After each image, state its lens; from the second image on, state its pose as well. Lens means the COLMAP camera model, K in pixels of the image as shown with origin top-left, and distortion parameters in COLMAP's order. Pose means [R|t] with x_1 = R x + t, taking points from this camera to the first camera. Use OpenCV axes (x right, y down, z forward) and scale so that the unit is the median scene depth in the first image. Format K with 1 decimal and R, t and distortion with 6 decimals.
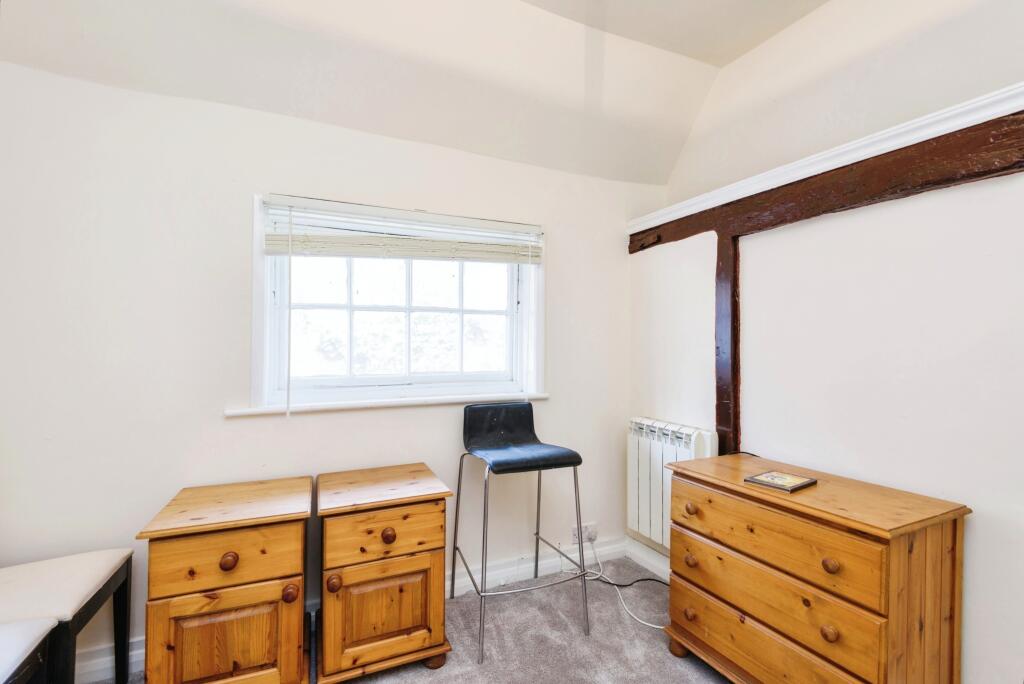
lens RADIAL K [[481.6, 0, 512.0], [0, 481.6, 342.0], [0, 0, 1]] dist [0.038114, -0.025210]
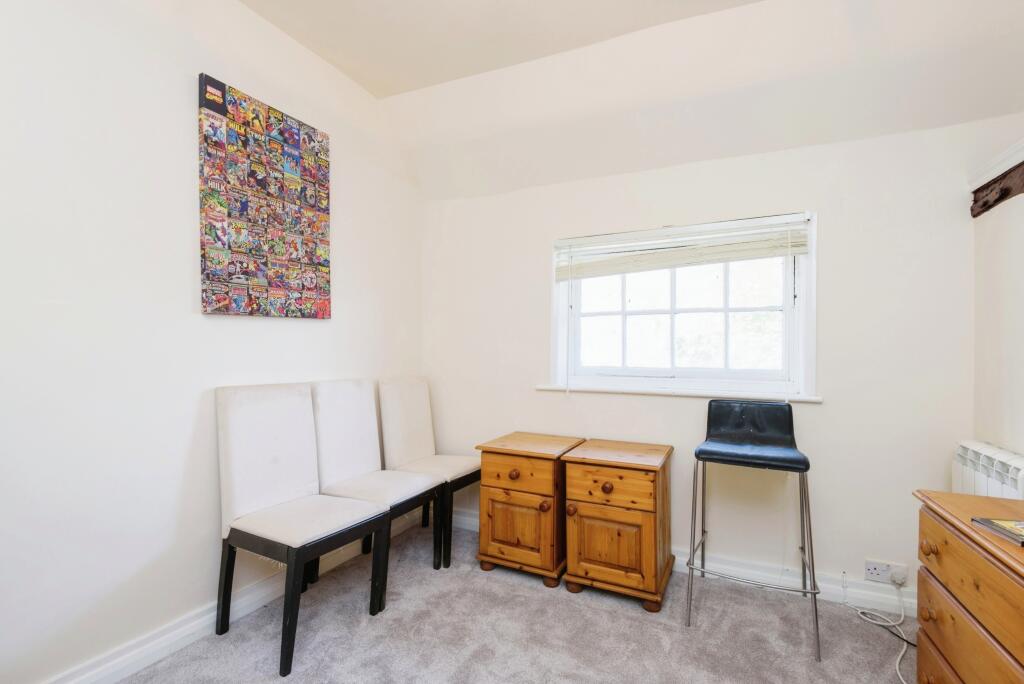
lens RADIAL K [[481.6, 0, 512.0], [0, 481.6, 342.0], [0, 0, 1]] dist [0.038114, -0.025210]
pose [[0.623881, -0.009023, -0.781467, 0.591084], [0.001489, 0.999945, -0.010357, 0.019828], [0.781518, 0.005298, 0.623860, -0.014357]]
